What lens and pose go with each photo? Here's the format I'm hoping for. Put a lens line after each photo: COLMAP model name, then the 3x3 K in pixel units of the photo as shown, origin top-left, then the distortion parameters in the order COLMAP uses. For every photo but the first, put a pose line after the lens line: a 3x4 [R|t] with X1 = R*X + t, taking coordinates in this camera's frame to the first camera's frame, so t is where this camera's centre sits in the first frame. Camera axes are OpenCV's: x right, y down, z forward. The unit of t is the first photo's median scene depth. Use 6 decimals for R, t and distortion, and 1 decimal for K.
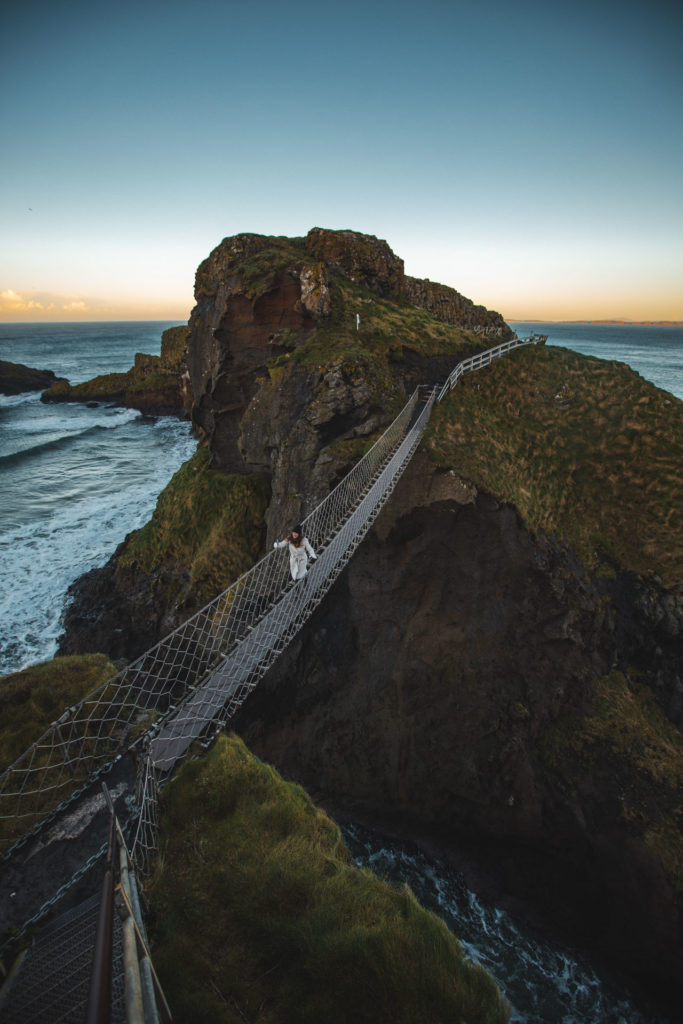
lens RADIAL K [[498.1, 0, 361.3], [0, 498.1, 511.8], [0, 0, 1]] dist [-0.033273, 0.014123]
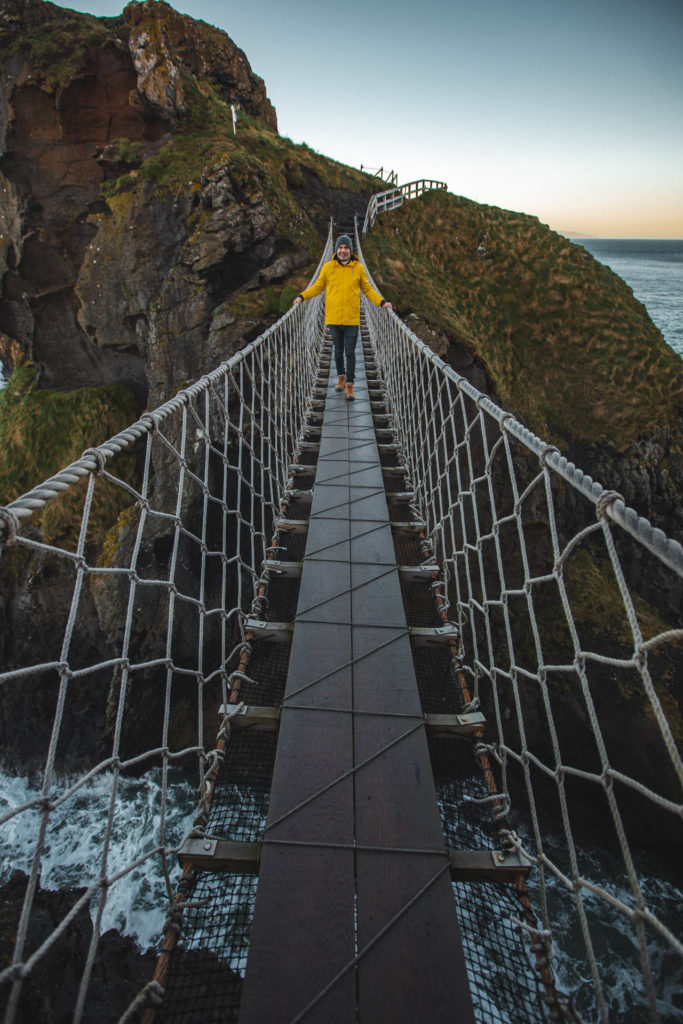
lens RADIAL K [[498.1, 0, 361.3], [0, 498.1, 511.8], [0, 0, 1]] dist [-0.033273, 0.014123]
pose [[0.954197, -0.165517, 0.249224, -0.085391], [0.132282, 0.980583, 0.144770, 0.062994], [-0.268347, -0.105171, 0.957564, 0.220680]]
